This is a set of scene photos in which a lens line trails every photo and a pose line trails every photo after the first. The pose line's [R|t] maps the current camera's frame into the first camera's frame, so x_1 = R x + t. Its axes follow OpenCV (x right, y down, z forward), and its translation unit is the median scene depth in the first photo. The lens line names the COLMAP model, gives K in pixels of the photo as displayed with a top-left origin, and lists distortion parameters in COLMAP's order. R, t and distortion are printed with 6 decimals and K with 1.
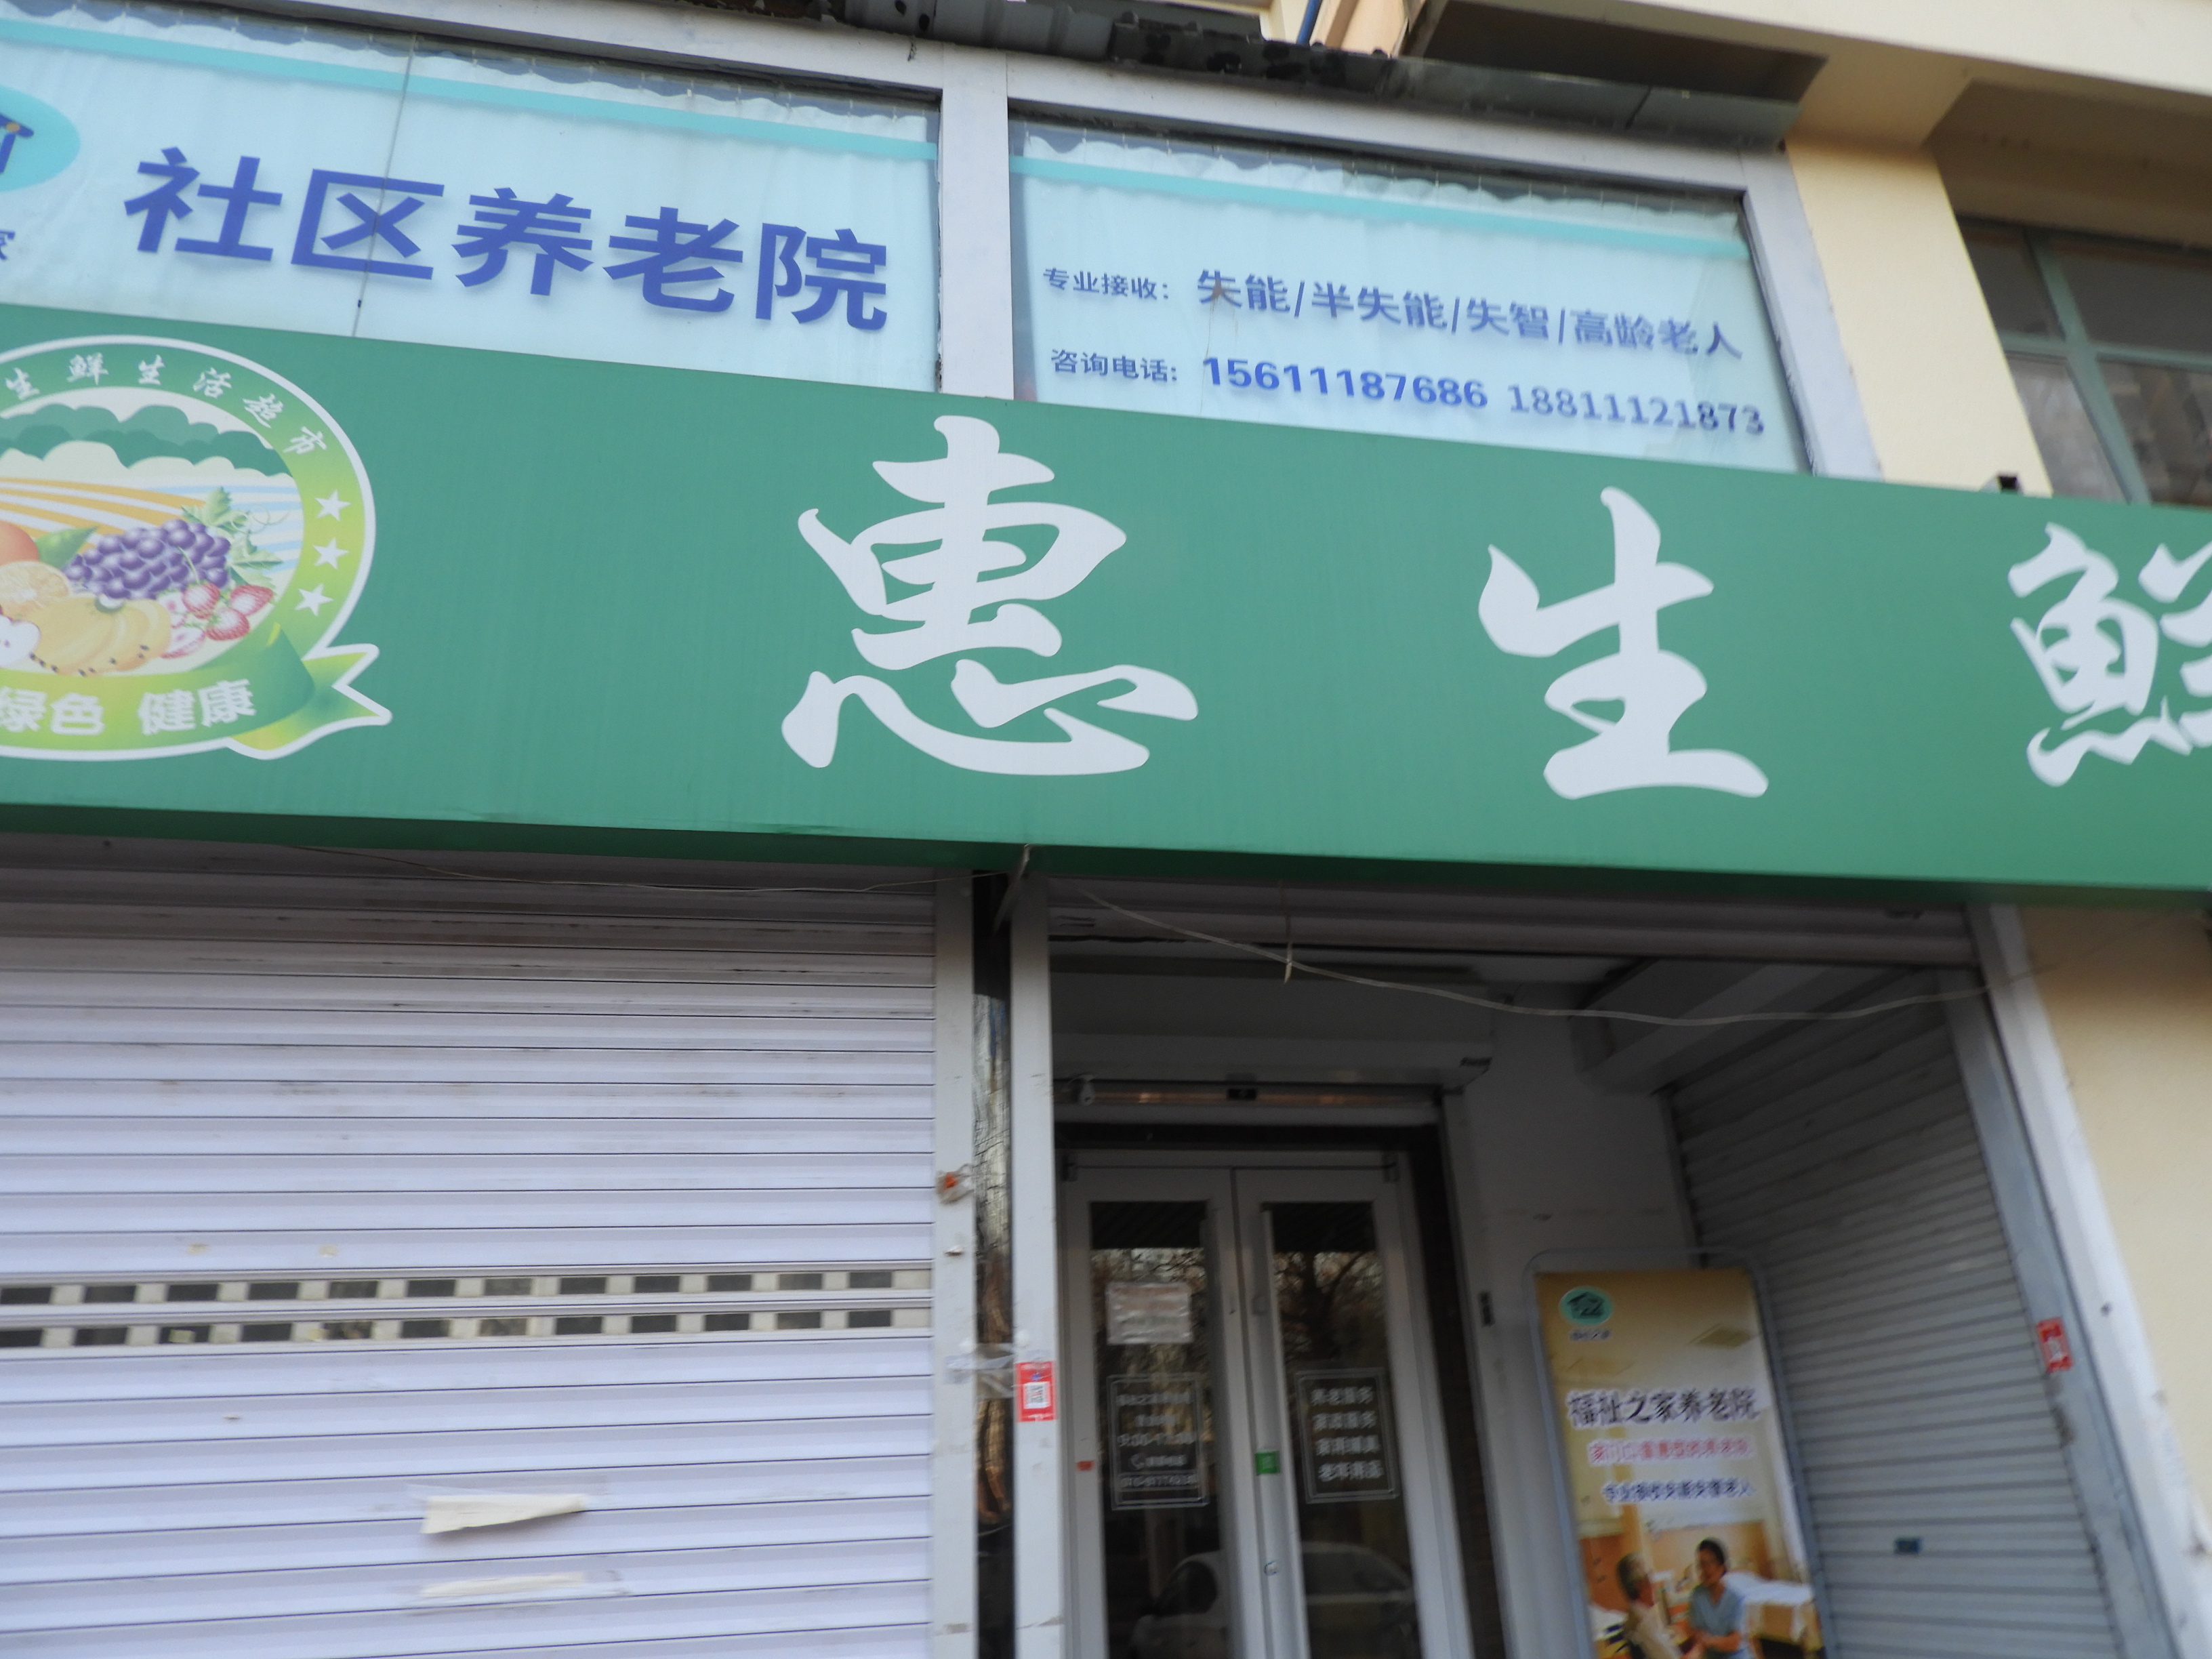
lens RADIAL K [[1558.1, 0, 1106.0], [0, 1558.1, 829.5], [0, 0, 1]] dist [-0.002121, 0.005282]
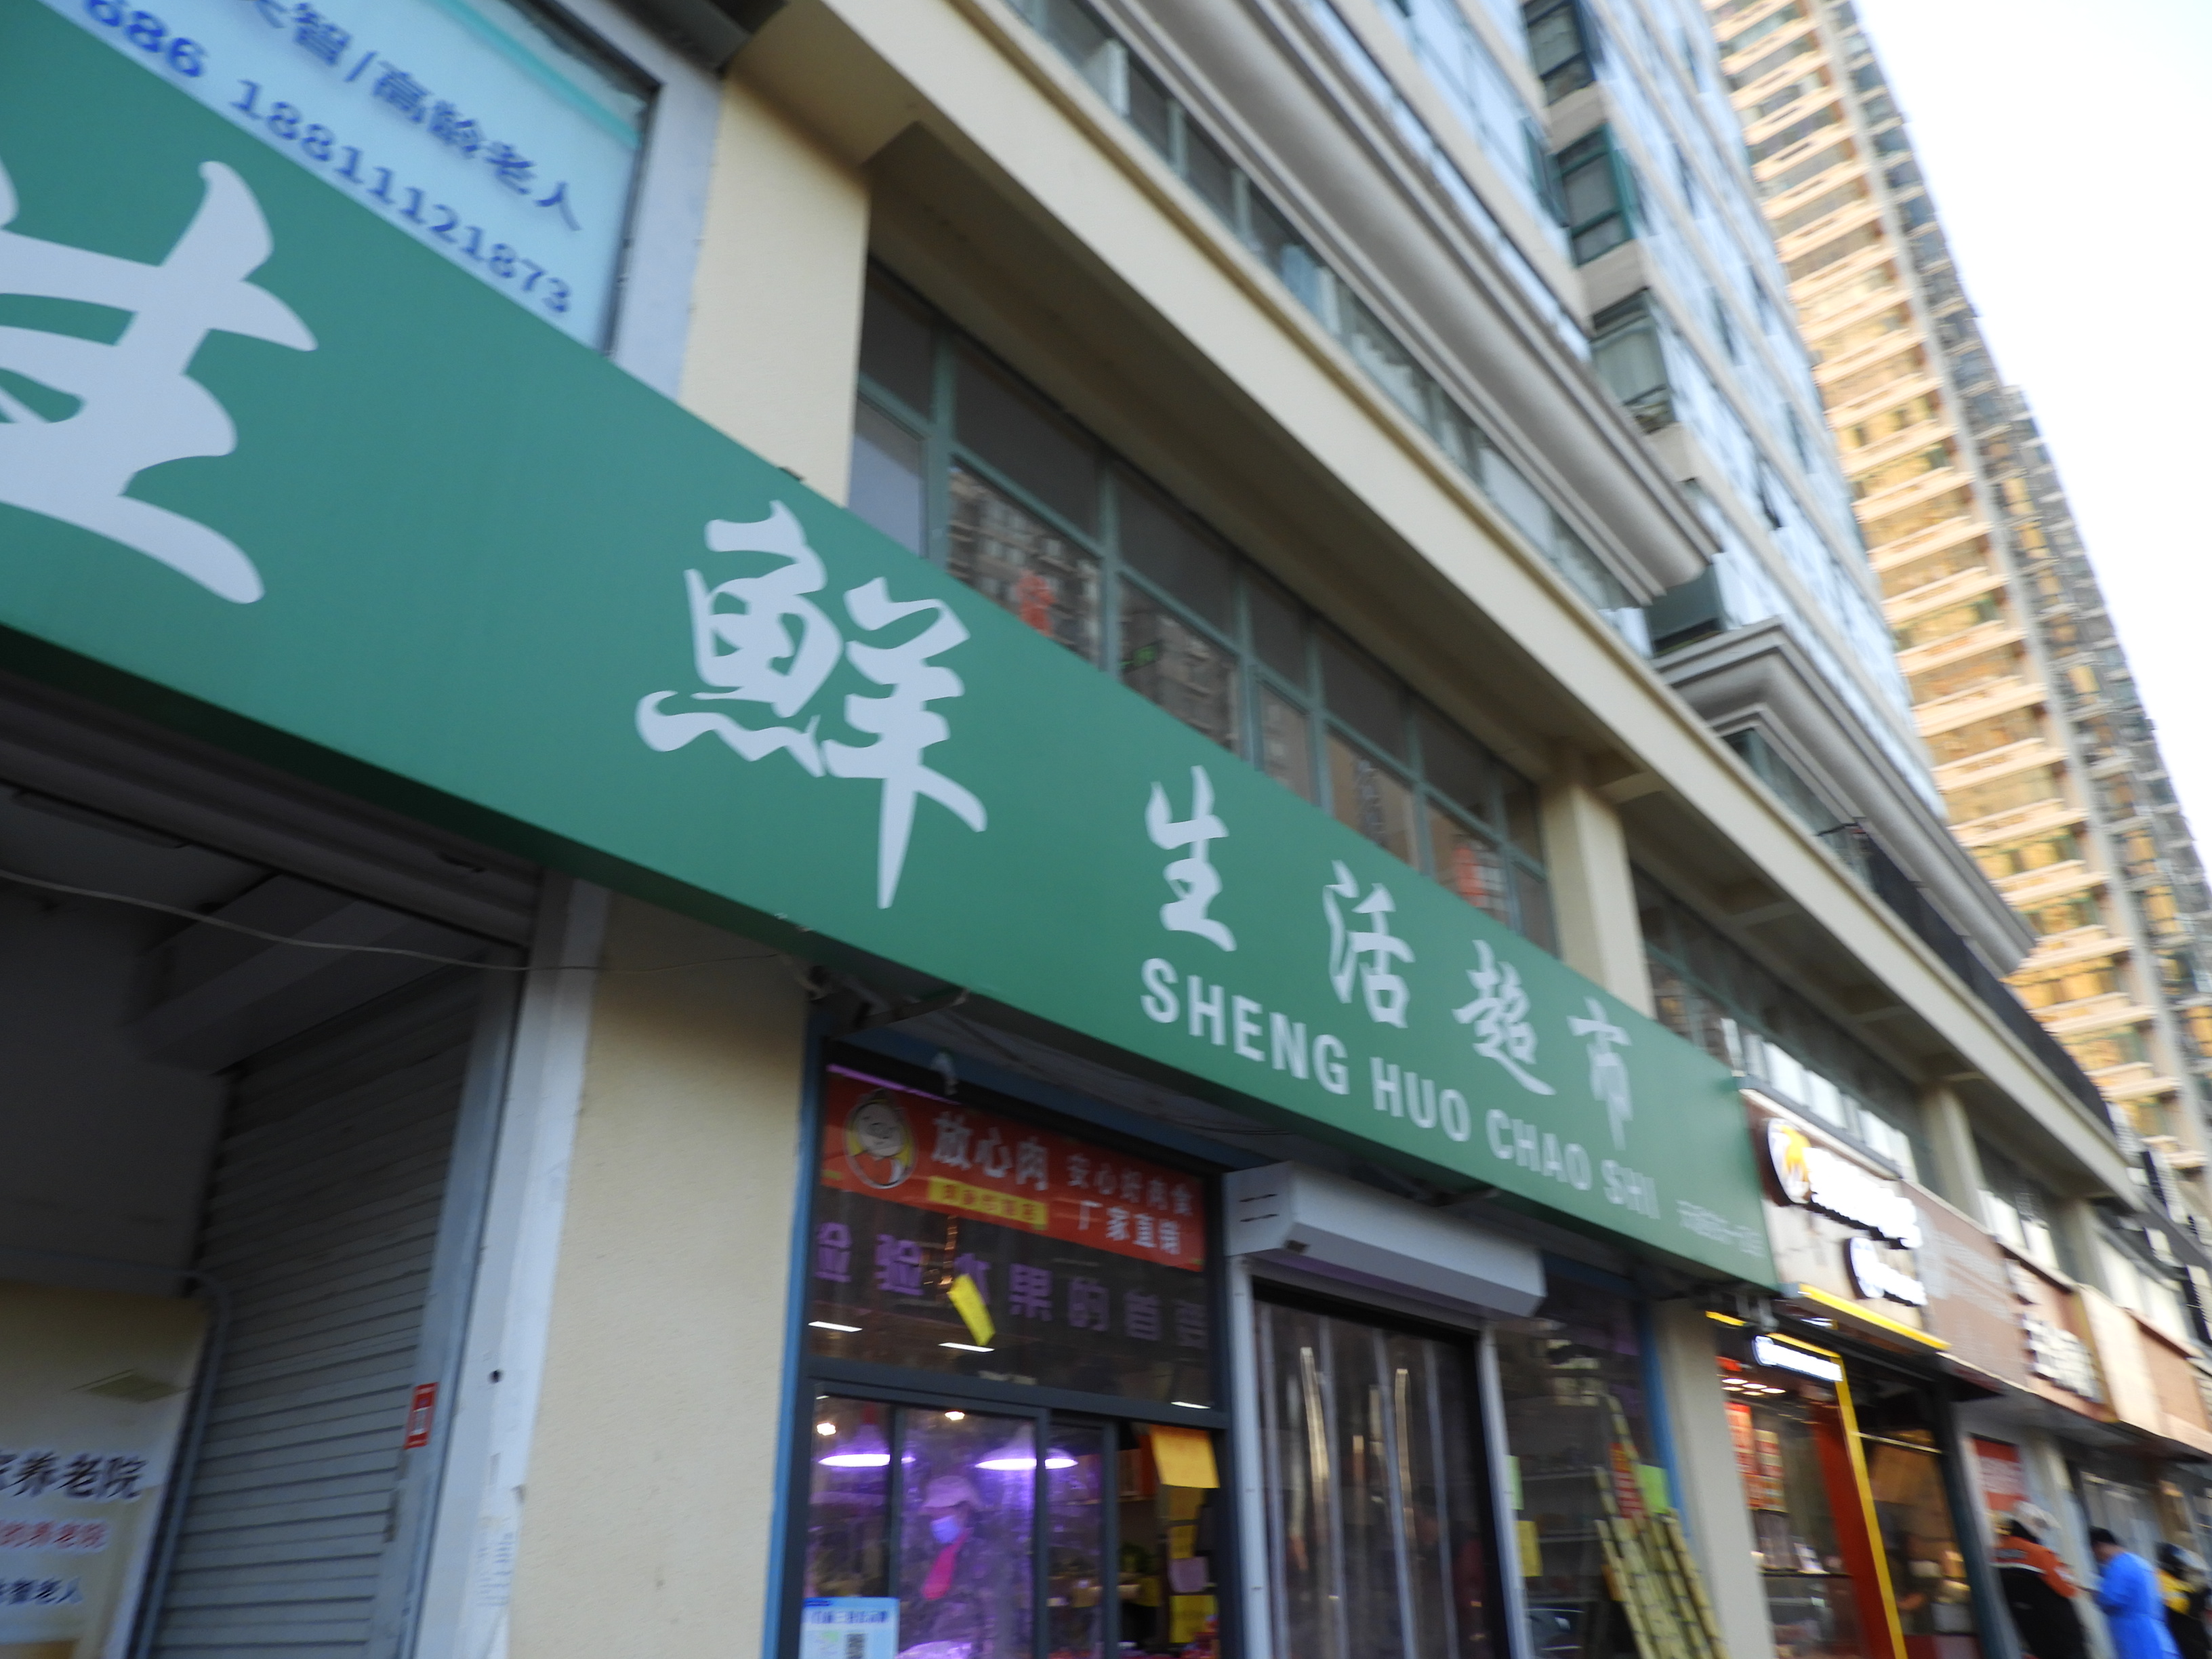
lens RADIAL K [[1558.1, 0, 1106.0], [0, 1558.1, 829.5], [0, 0, 1]] dist [-0.002121, 0.005282]
pose [[0.776198, 0.312257, 0.547734, 0.324670], [-0.275610, 0.949389, -0.150668, 0.066914], [-0.567059, -0.034013, 0.822974, 0.152613]]
